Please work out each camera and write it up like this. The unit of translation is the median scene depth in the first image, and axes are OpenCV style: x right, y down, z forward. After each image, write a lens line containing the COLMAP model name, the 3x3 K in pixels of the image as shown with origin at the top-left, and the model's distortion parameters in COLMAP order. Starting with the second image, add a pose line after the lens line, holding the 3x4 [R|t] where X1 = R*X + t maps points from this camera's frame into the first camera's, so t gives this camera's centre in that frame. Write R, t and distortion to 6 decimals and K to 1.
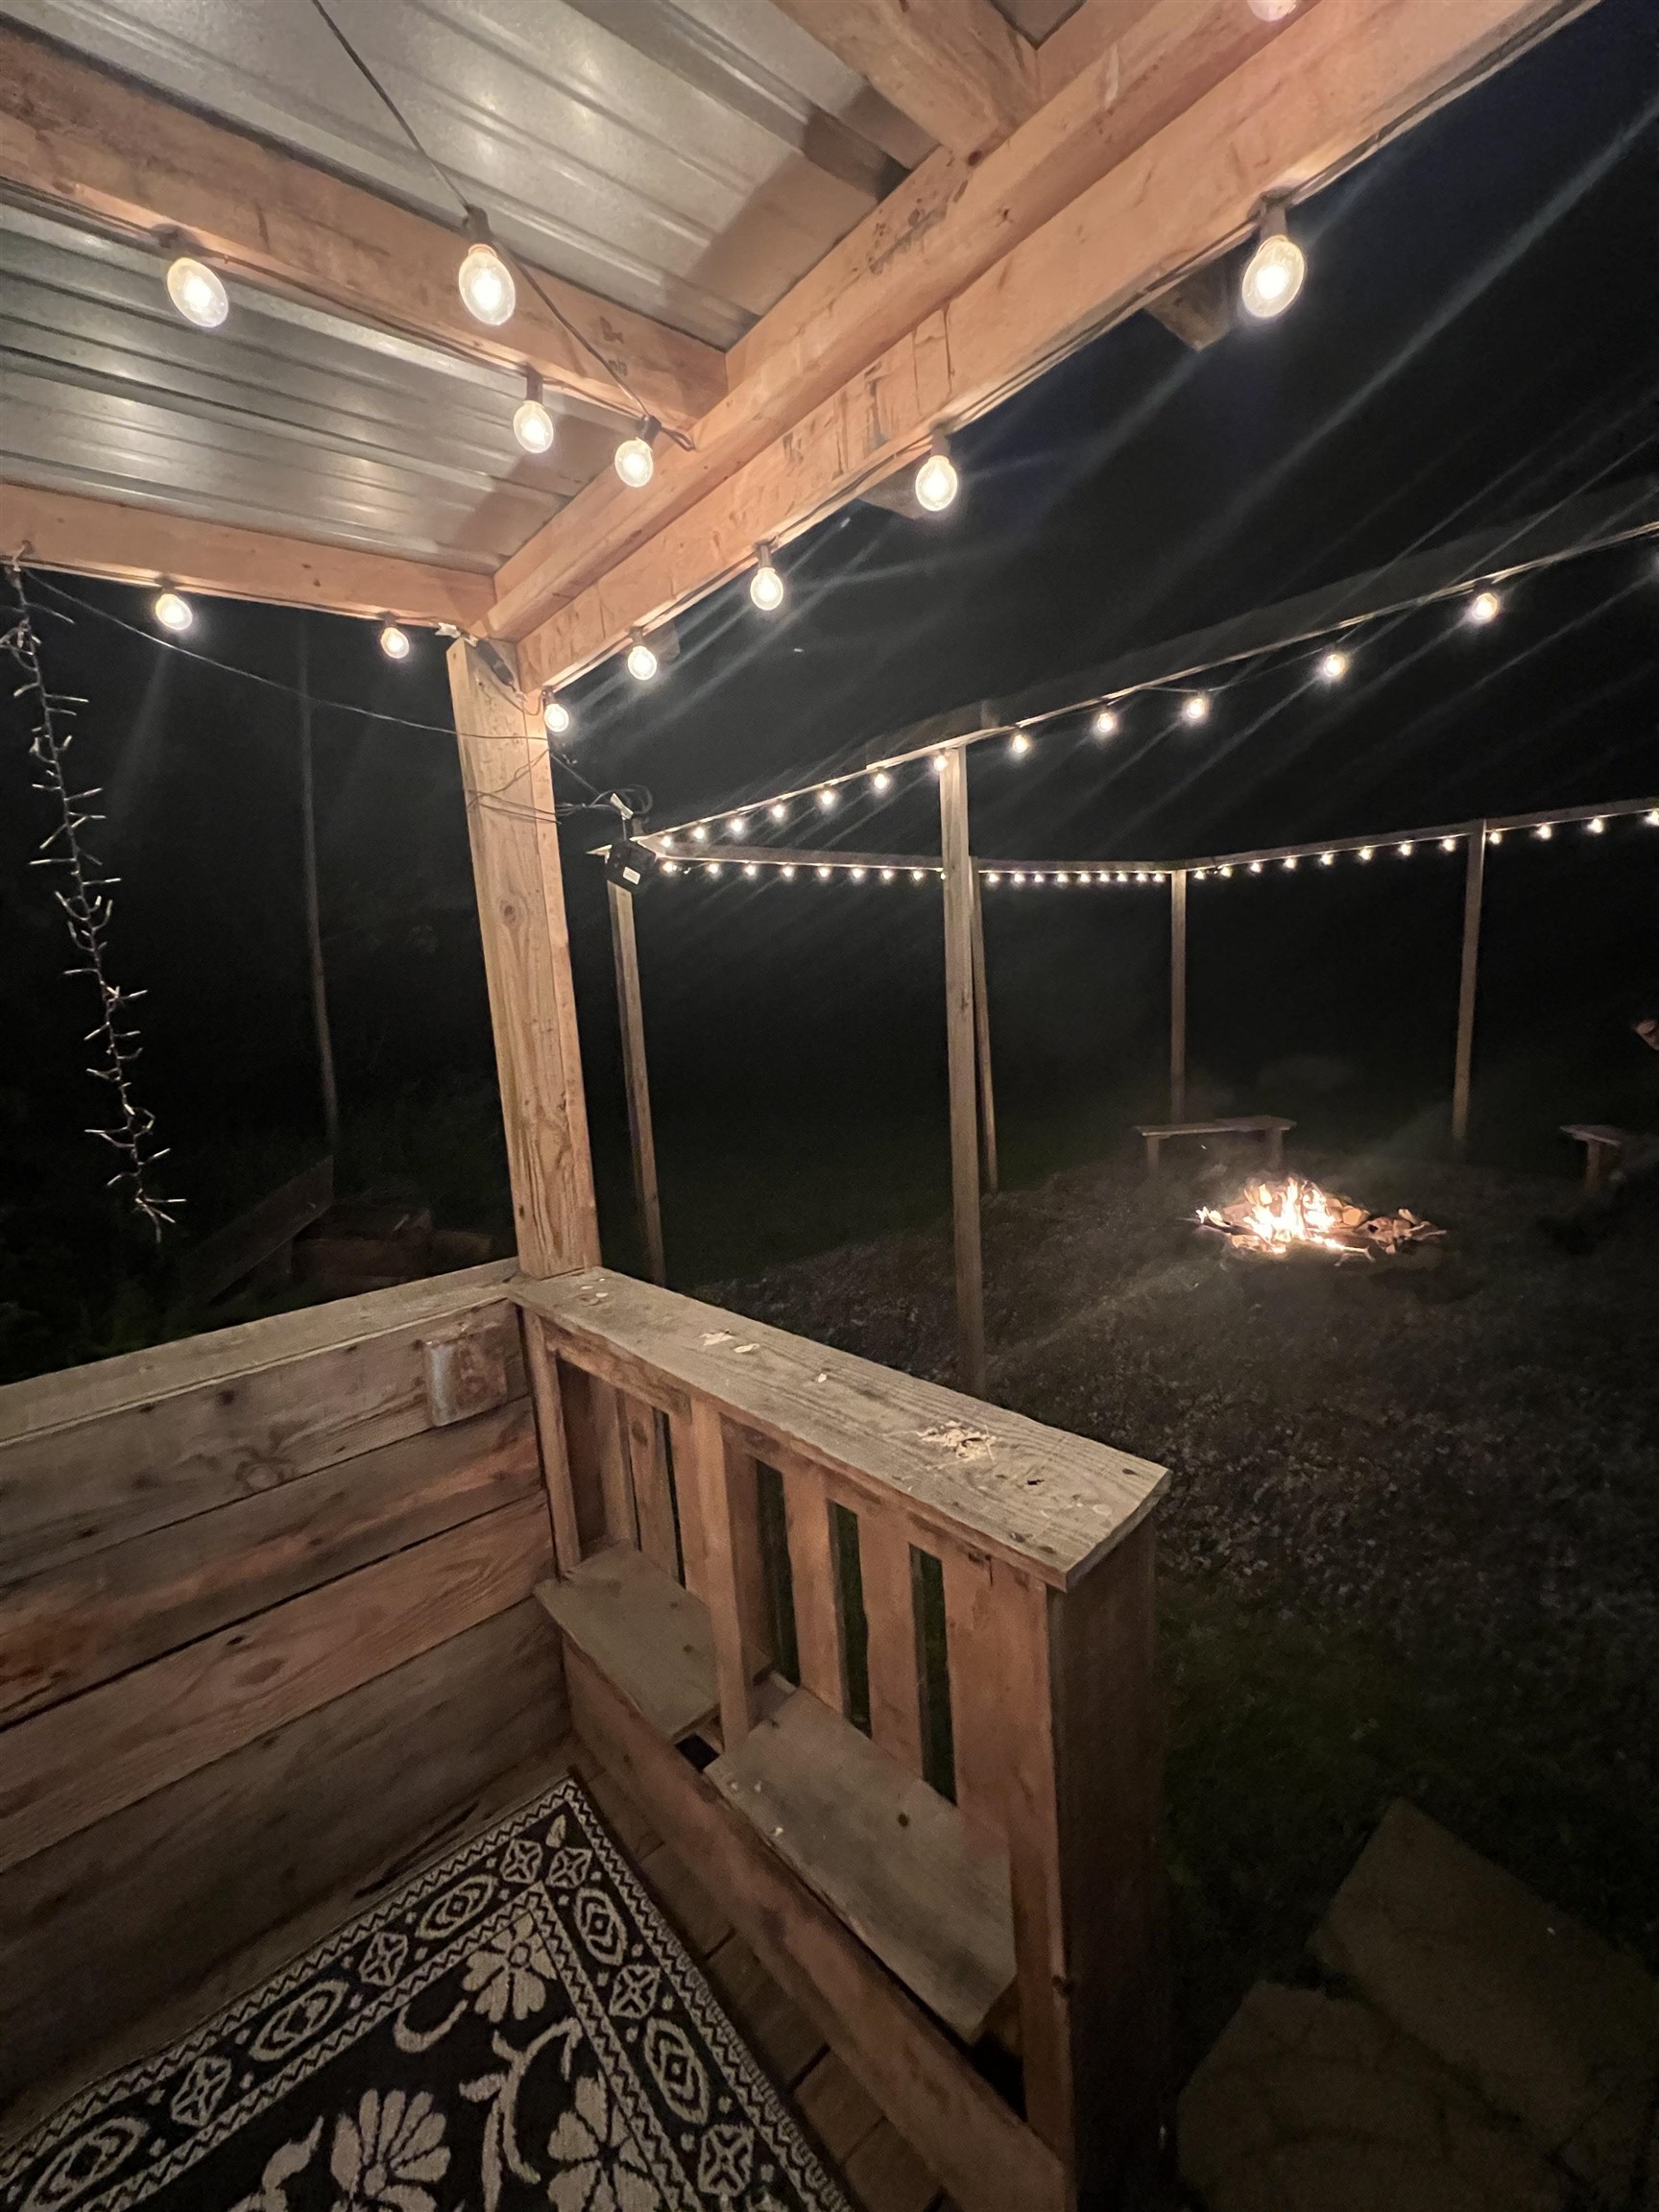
lens RADIAL K [[892.9, 0, 829.5], [0, 892.9, 1106.0], [0, 0, 1]] dist [-0.001764, 0.000818]
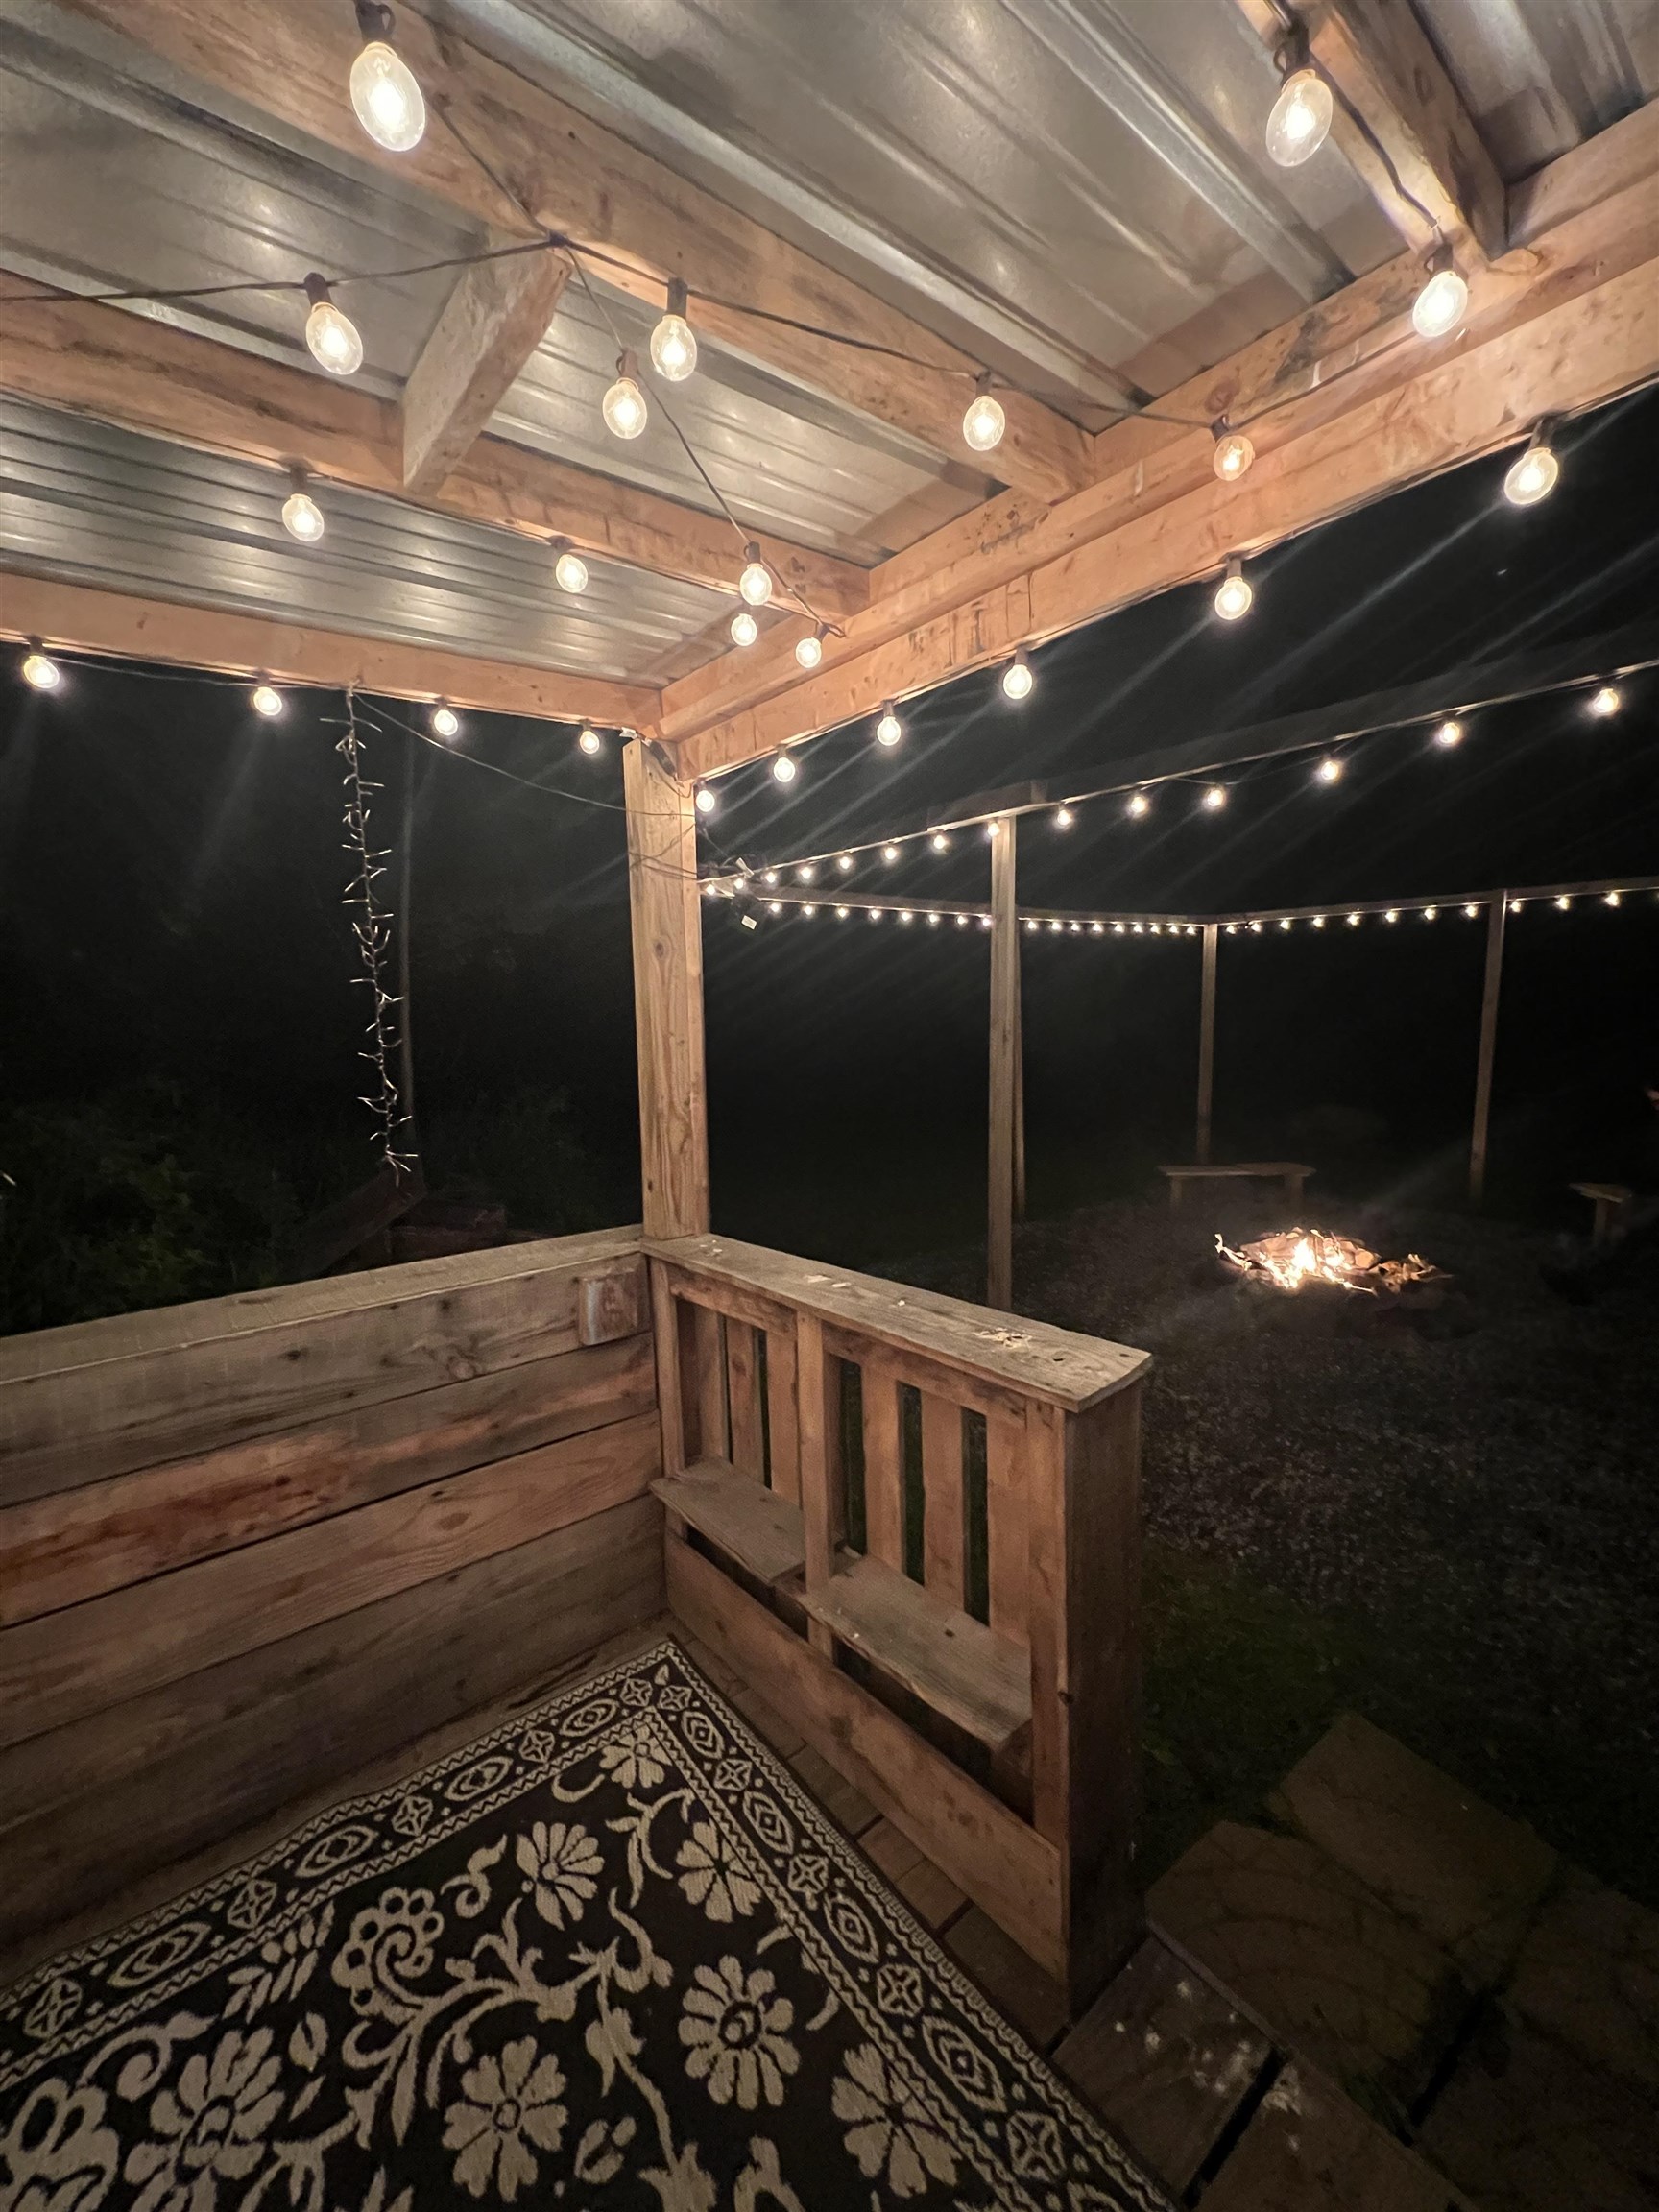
lens RADIAL K [[887.2, 0, 829.5], [0, 887.2, 1106.0], [0, 0, 1]] dist [-0.001320, 0.000918]
pose [[0.998393, 0.046337, -0.032617, -0.066214], [-0.047519, 0.998205, -0.036453, 0.046213], [0.030869, 0.037944, 0.998803, -0.270853]]
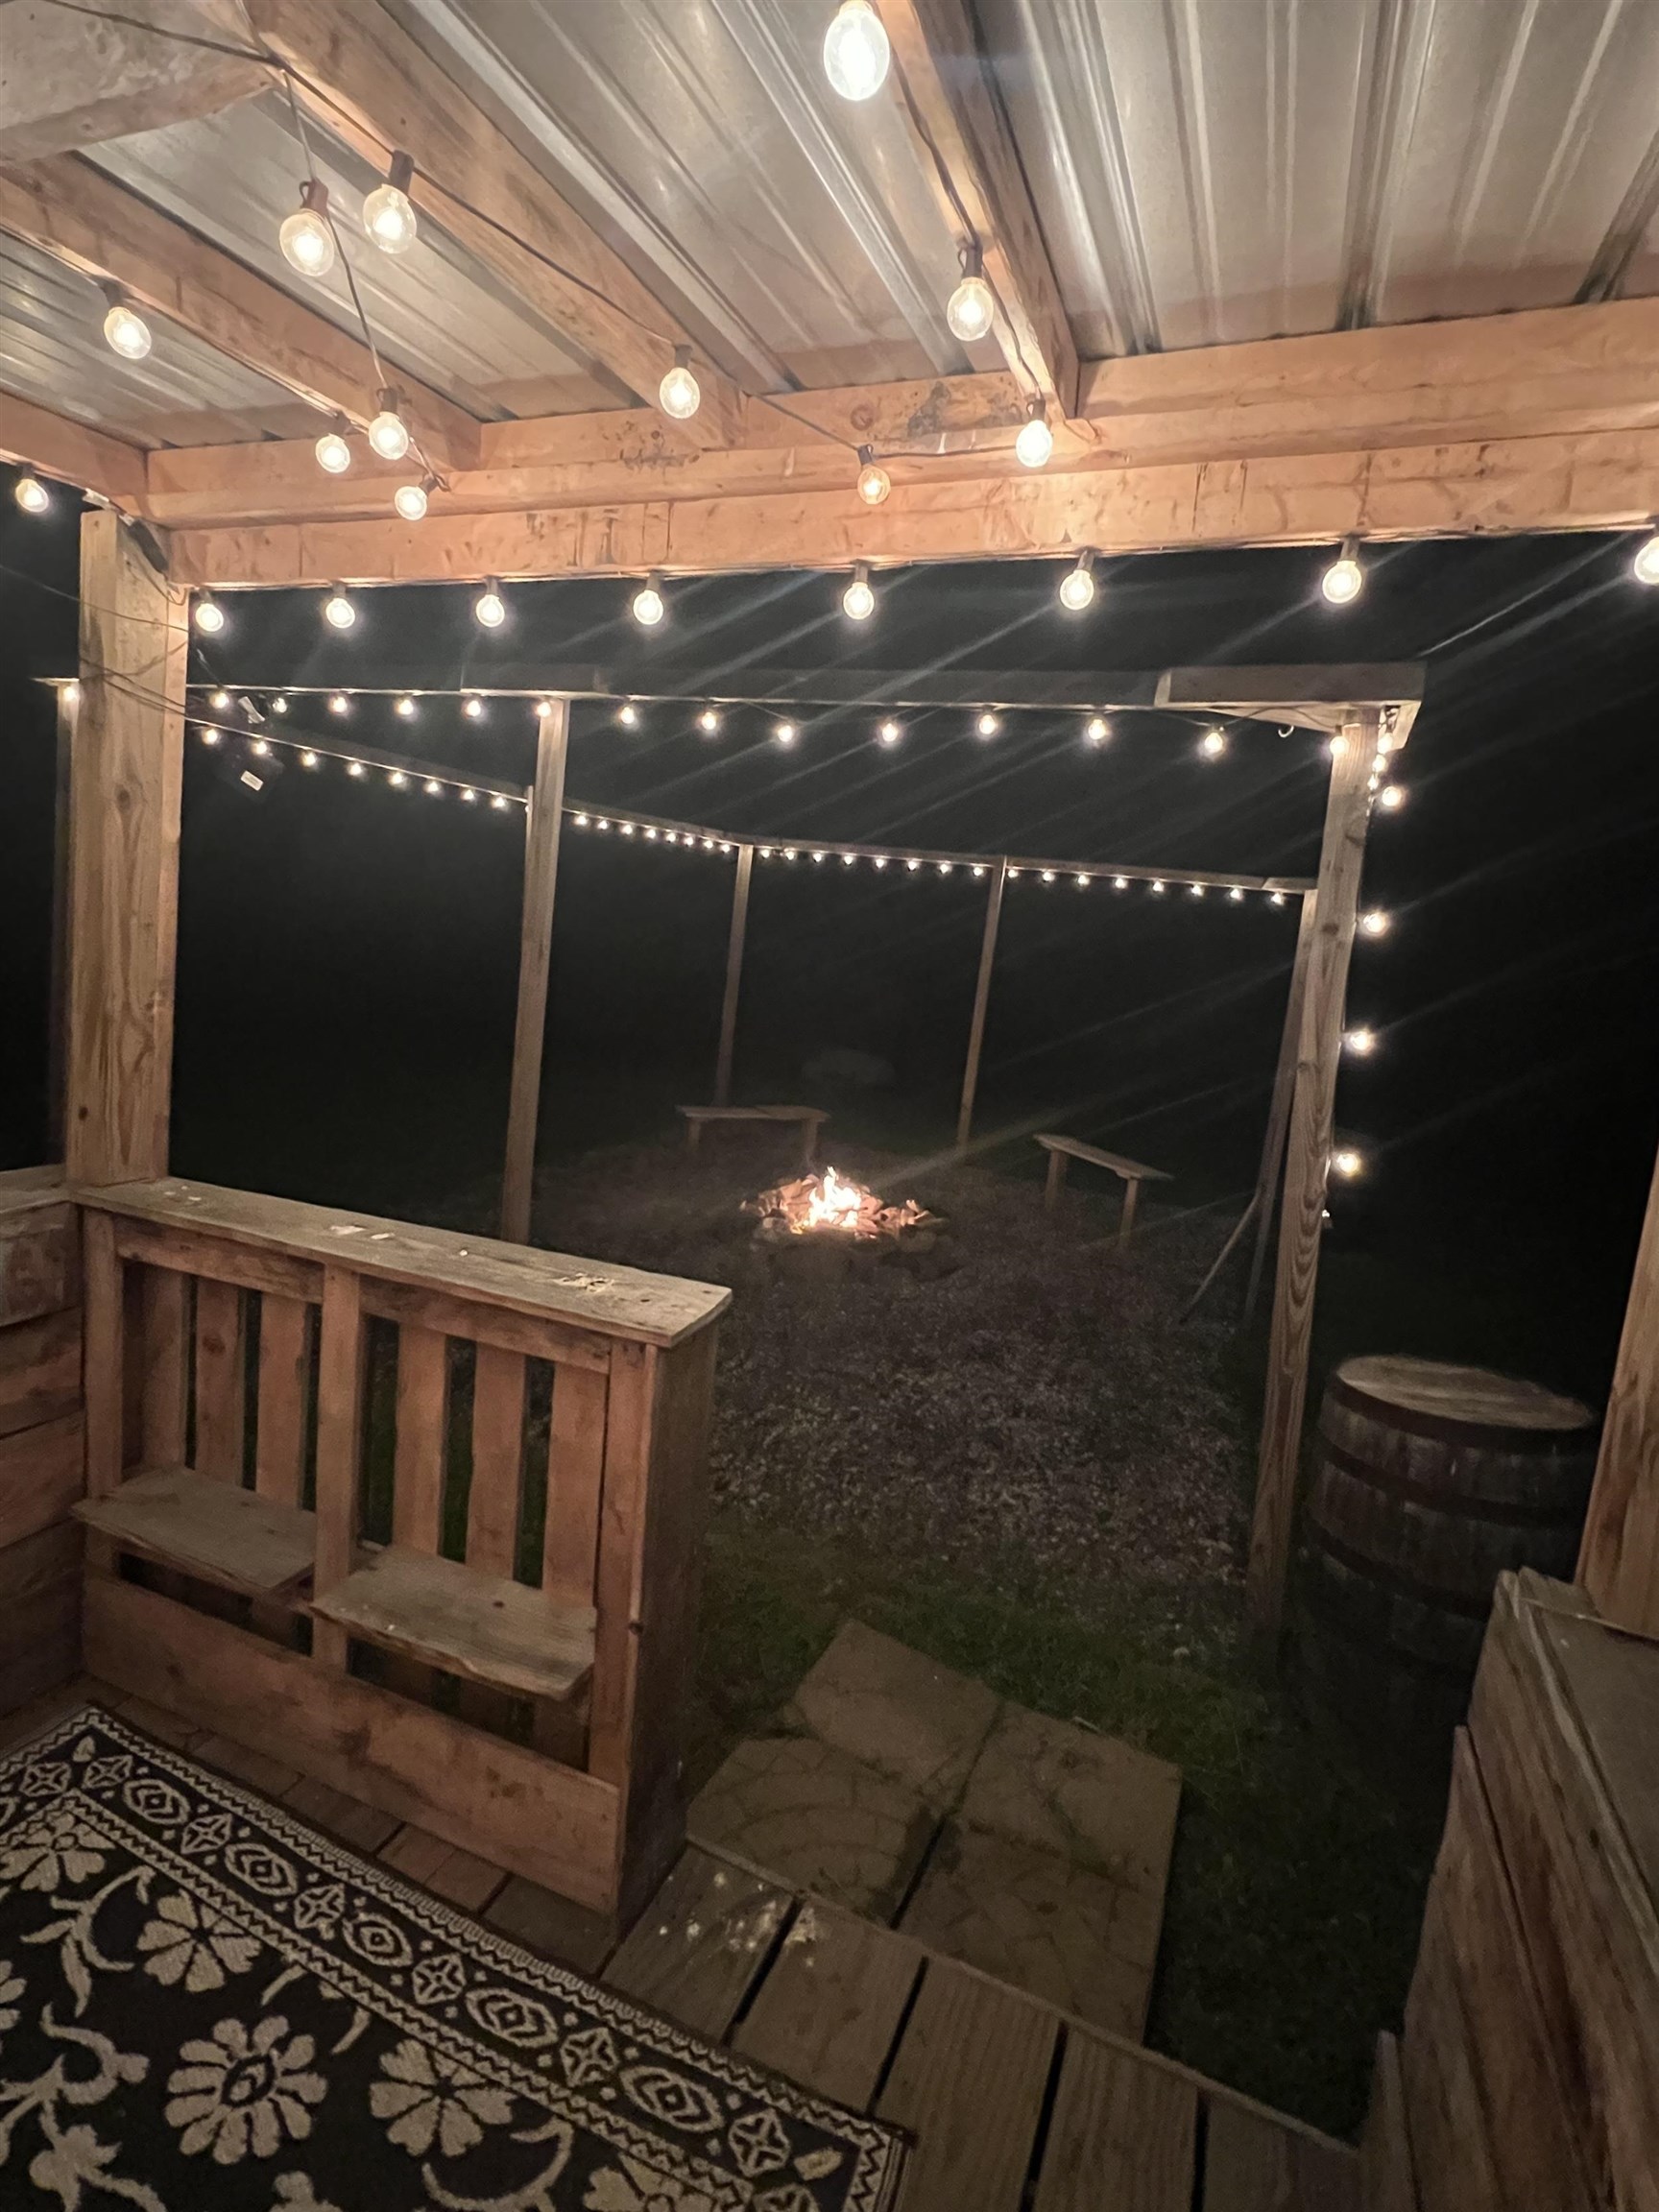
lens RADIAL K [[1068.9, 0, 834.3], [0, 1068.9, 1062.7], [0, 0, 1]] dist [0.000695, 0.000152]
pose [[0.881838, 0.101064, 0.460596, -0.196880], [-0.092314, 0.994863, -0.041553, 0.046128], [-0.462429, -0.005877, 0.886637, -0.395519]]
